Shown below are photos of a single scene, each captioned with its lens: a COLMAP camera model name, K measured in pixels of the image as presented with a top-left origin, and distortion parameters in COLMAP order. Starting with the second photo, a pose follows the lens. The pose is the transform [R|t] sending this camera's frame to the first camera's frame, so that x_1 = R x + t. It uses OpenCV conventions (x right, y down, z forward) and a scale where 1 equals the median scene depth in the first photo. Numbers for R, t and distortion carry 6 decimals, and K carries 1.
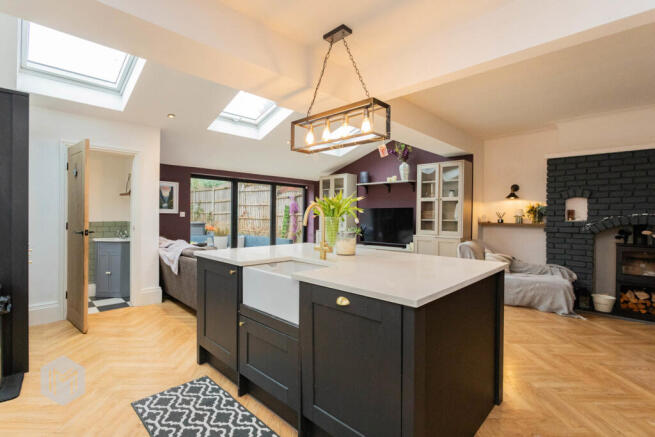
lens RADIAL K [[309.4, 0, 327.5], [0, 309.4, 218.5], [0, 0, 1]] dist [-0.000206, 0.000100]
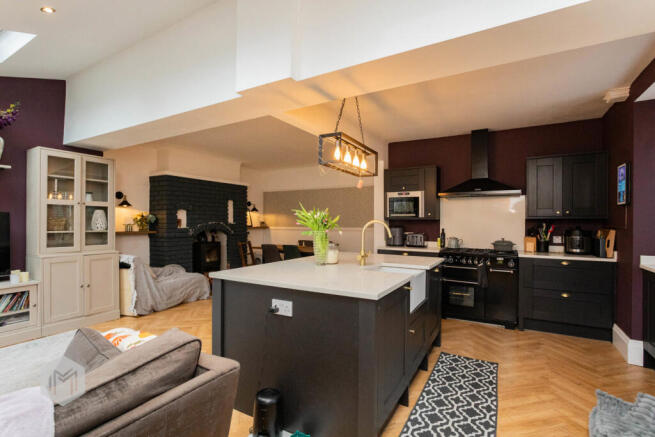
lens RADIAL K [[309.4, 0, 327.5], [0, 309.4, 218.5], [0, 0, 1]] dist [-0.000206, 0.000100]
pose [[-0.237794, 0.002750, 0.971312, -0.533783], [0.010354, 0.999946, -0.000297, -0.020892], [-0.971260, 0.009987, -0.237810, 0.641210]]
